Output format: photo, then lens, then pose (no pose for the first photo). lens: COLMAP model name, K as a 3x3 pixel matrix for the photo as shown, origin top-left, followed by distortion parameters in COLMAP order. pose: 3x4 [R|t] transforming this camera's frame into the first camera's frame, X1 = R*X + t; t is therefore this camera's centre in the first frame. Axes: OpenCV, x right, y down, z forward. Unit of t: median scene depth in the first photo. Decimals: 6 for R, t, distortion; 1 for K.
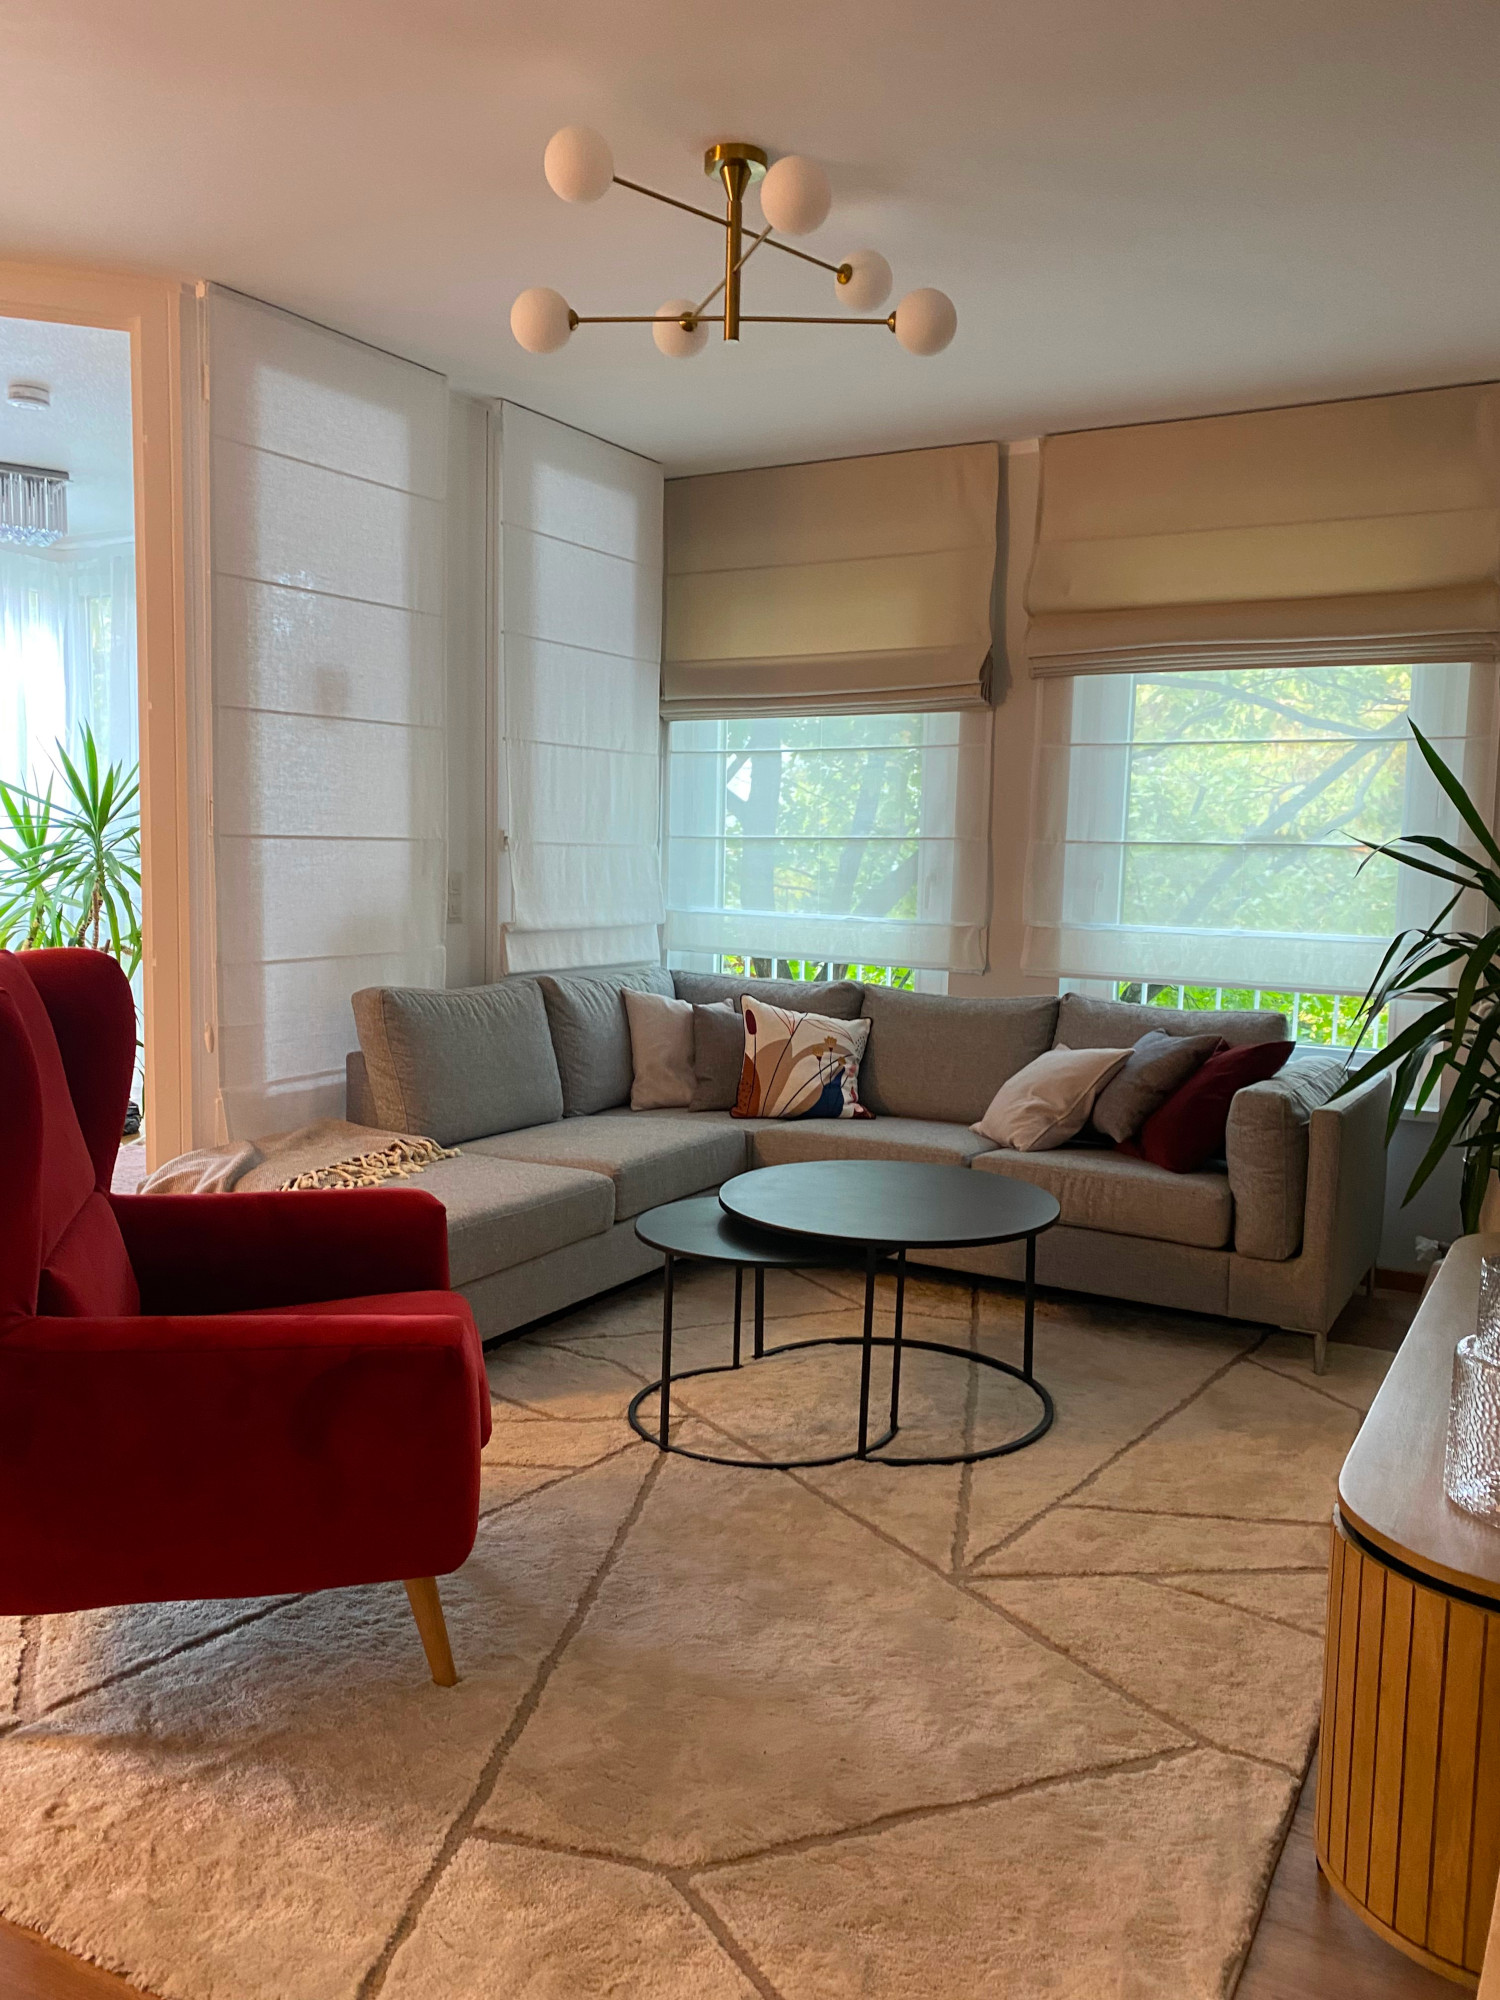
lens RADIAL K [[1536.0, 0, 771.8], [0, 1536.0, 999.8], [0, 0, 1]] dist [0.006038, -0.013495]
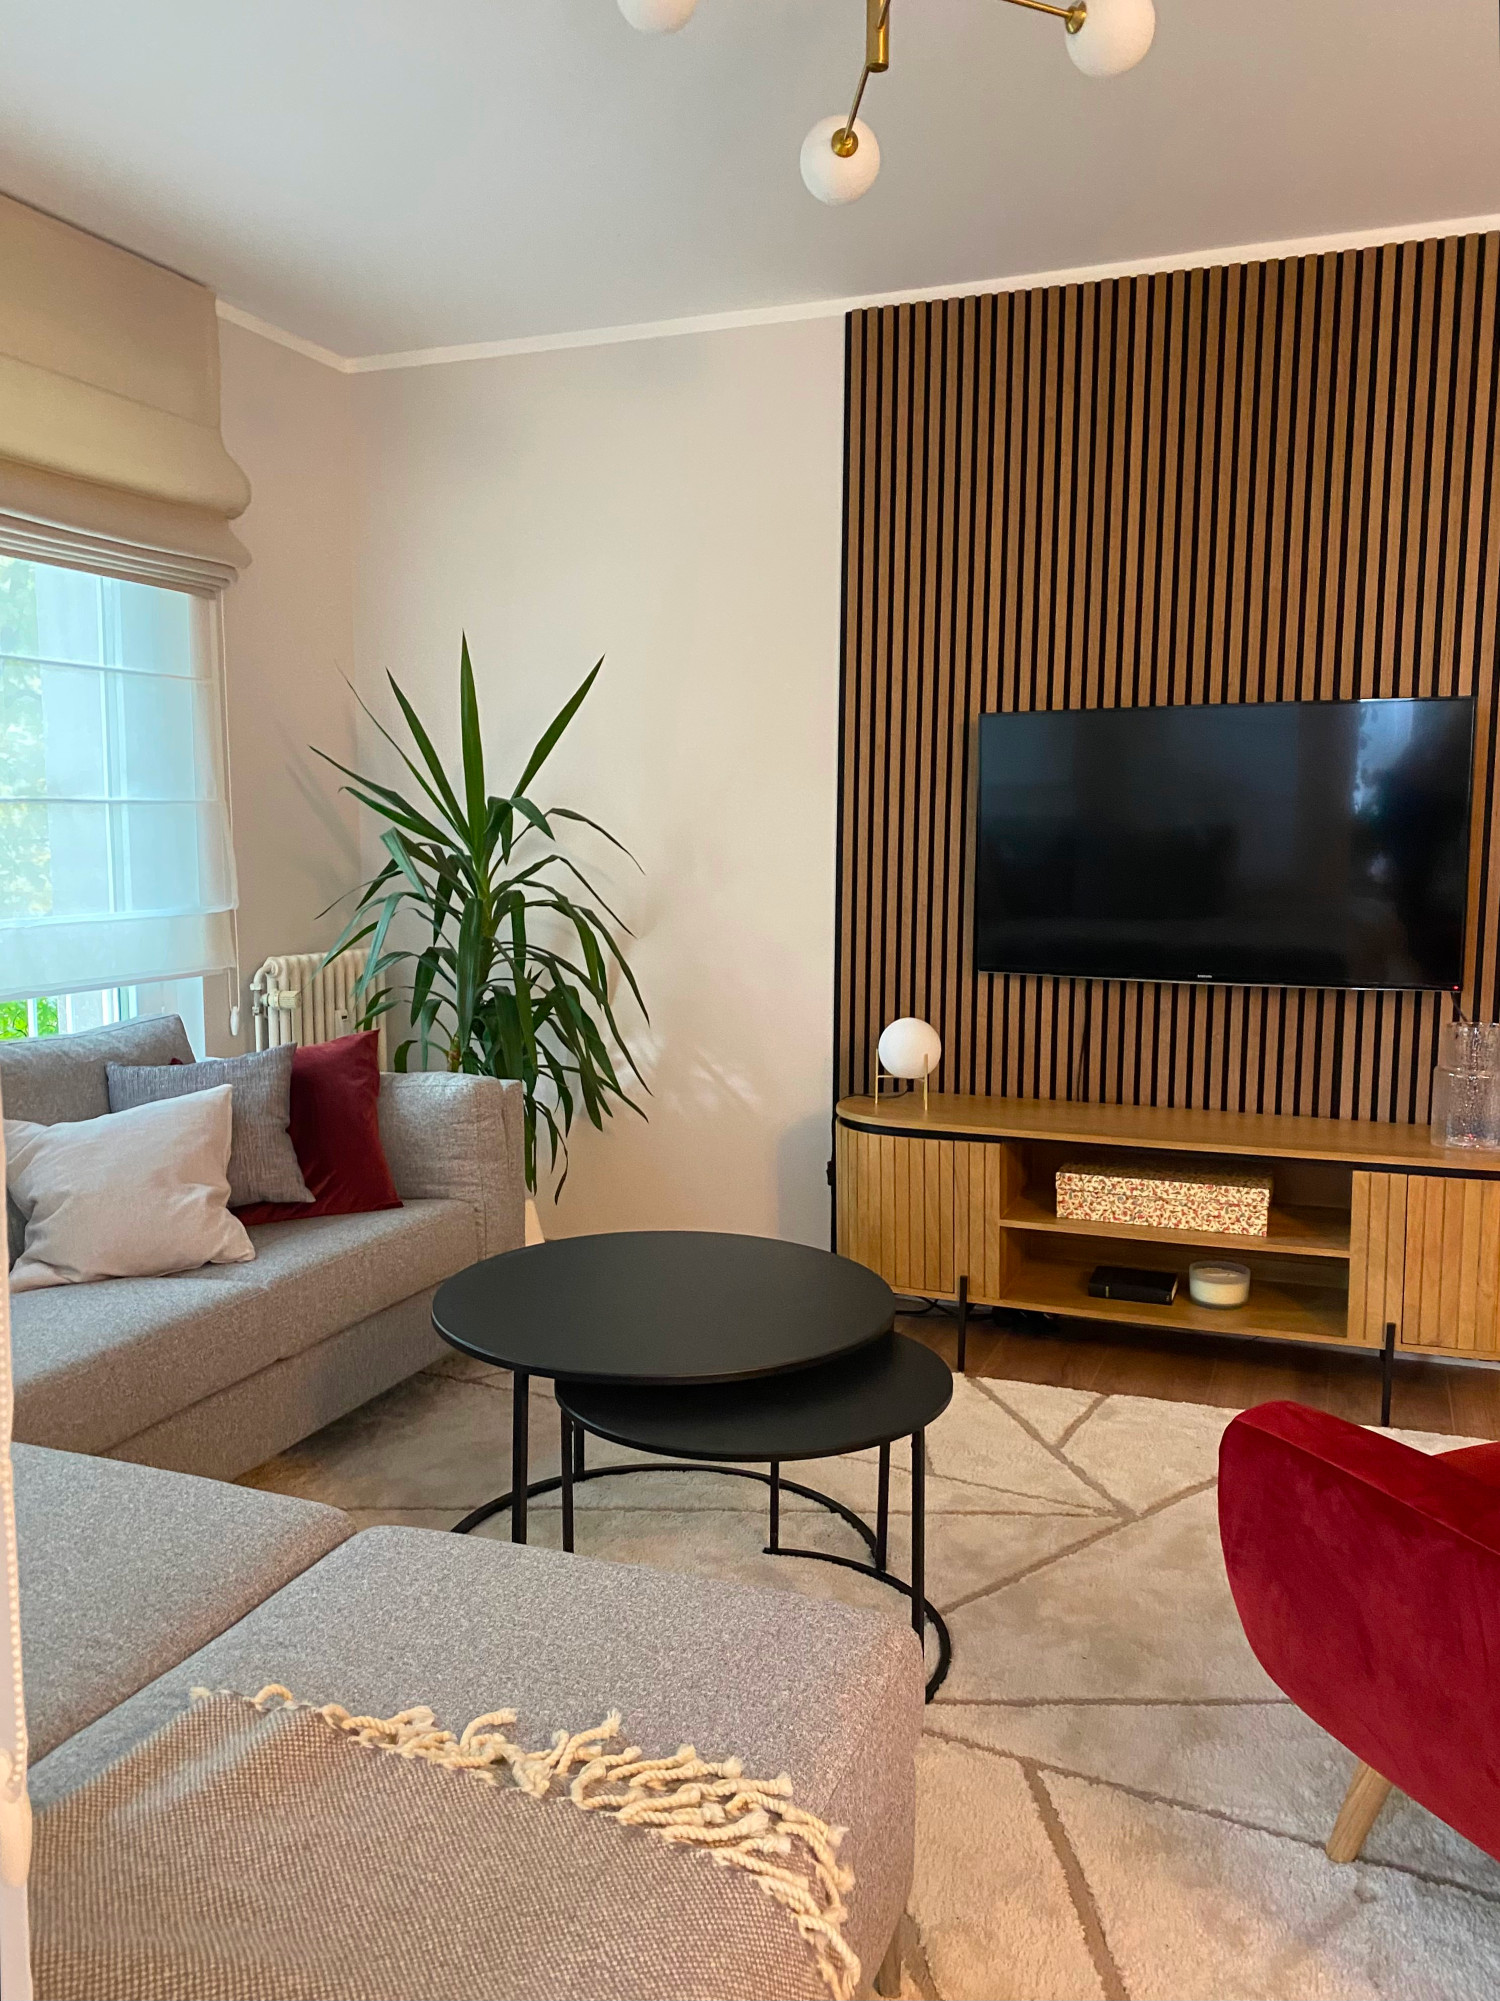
lens RADIAL K [[1536.7, 0, 771.8], [0, 1536.7, 1000.3], [0, 0, 1]] dist [0.006038, -0.013495]
pose [[-0.142755, -0.128775, 0.981345, -0.619925], [0.090969, 0.985596, 0.142566, -0.104565], [-0.985569, 0.109624, -0.128984, 1.010033]]
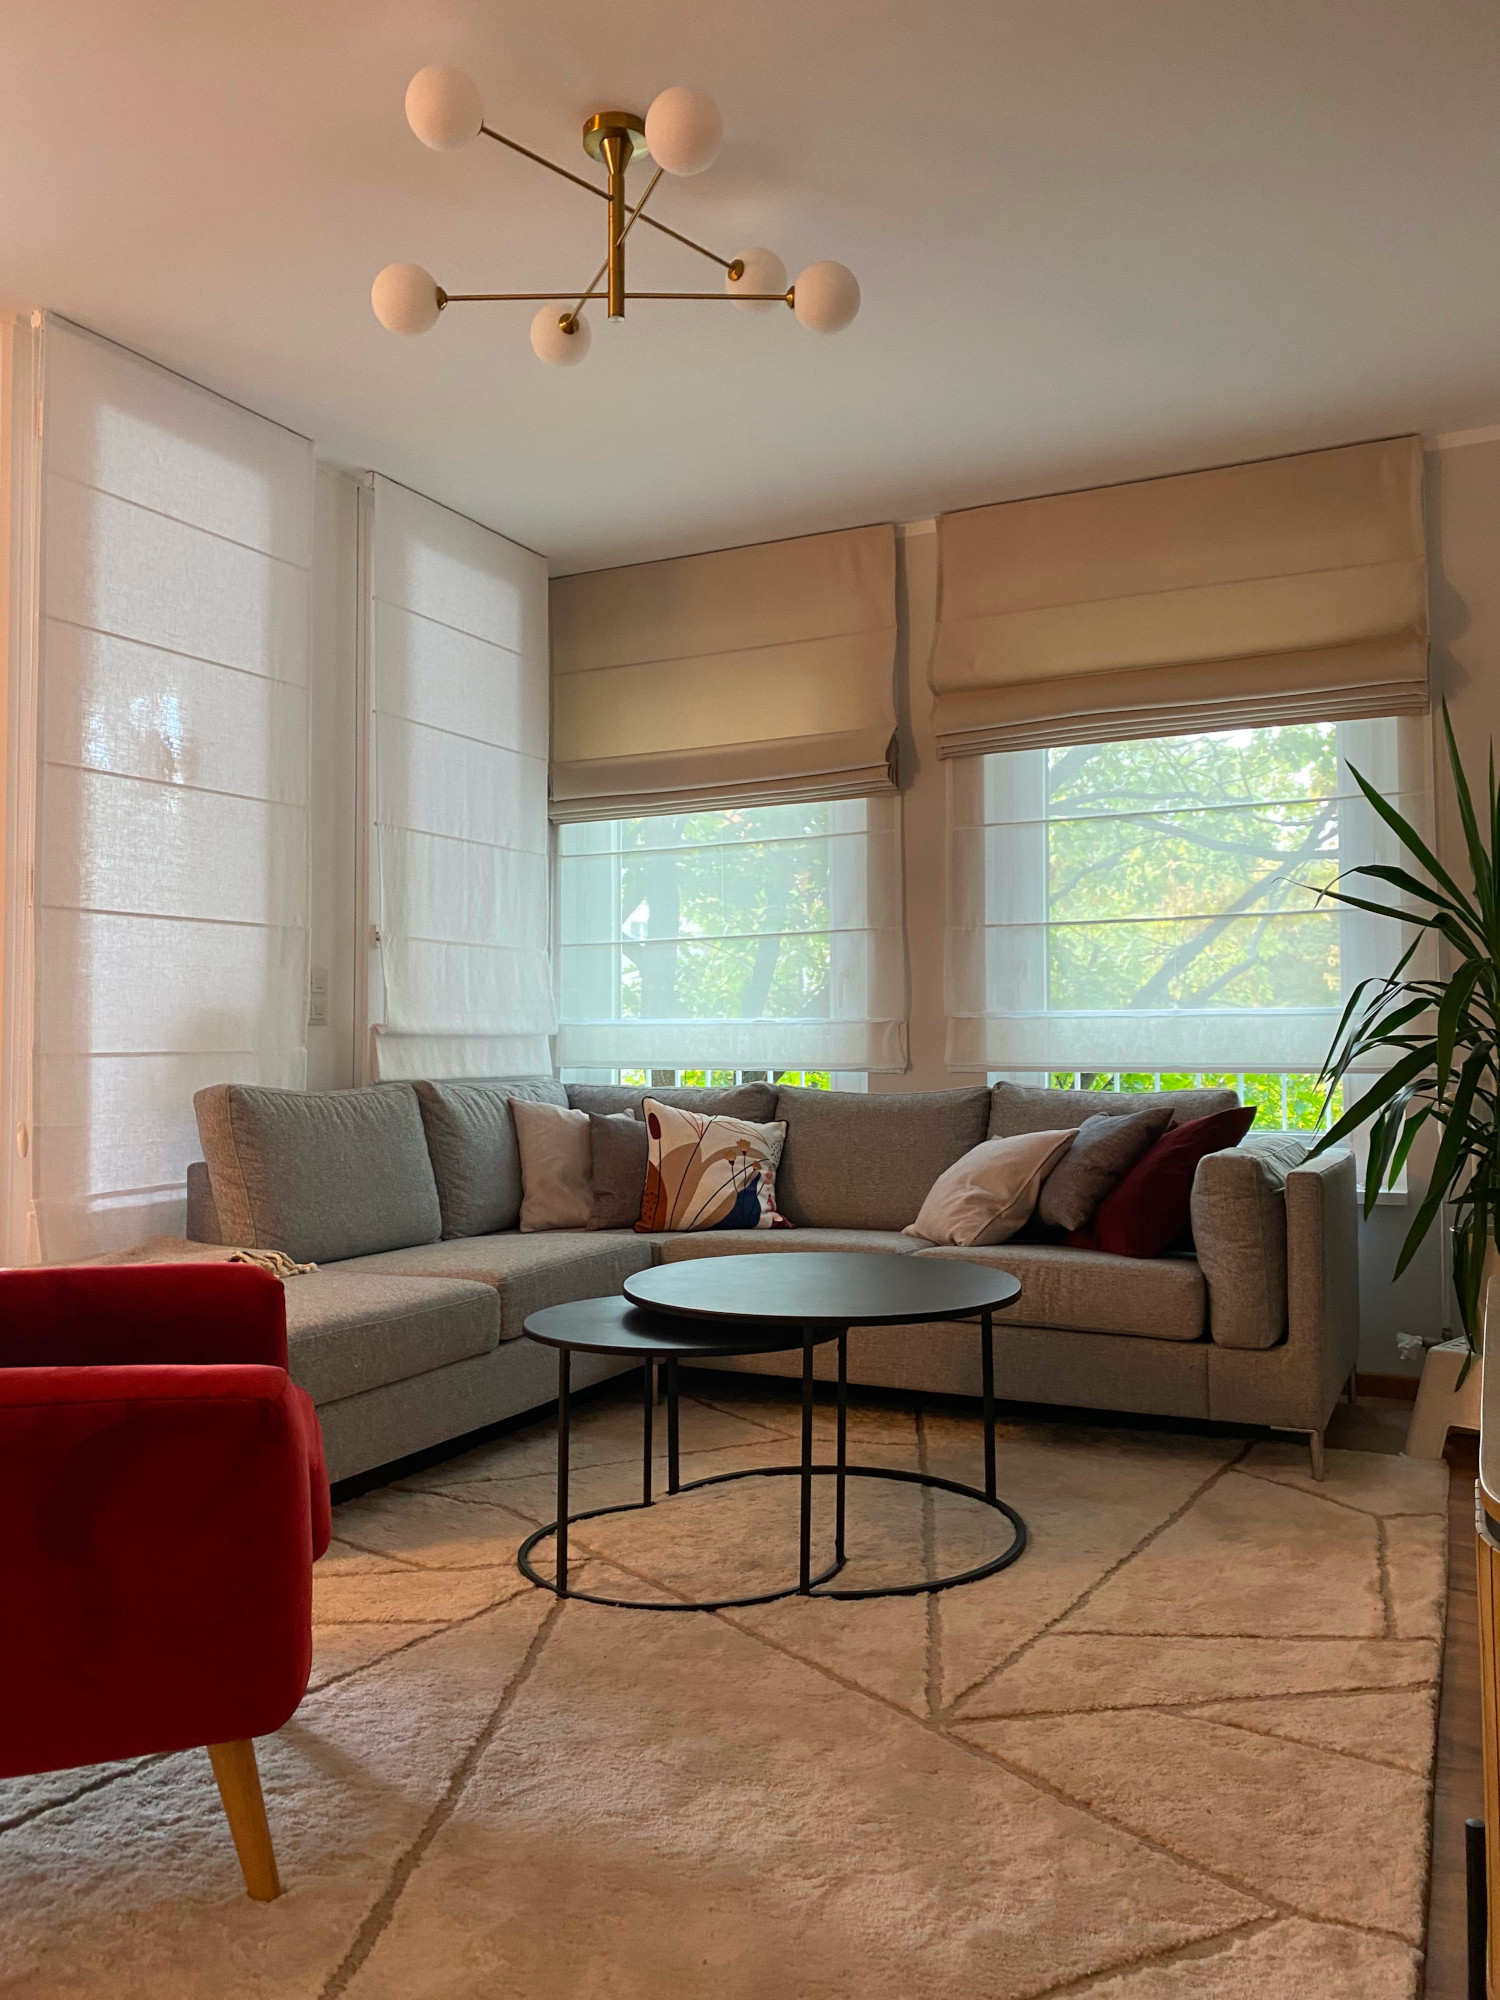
lens RADIAL K [[1536.0, 0, 768.4], [0, 1536.0, 974.6], [0, 0, 1]] dist [0.008845, -0.012268]
pose [[0.997377, -0.026431, 0.067376, -0.006710], [0.035887, 0.989036, -0.143250, 0.079110], [-0.062851, 0.145293, 0.987390, 0.126004]]
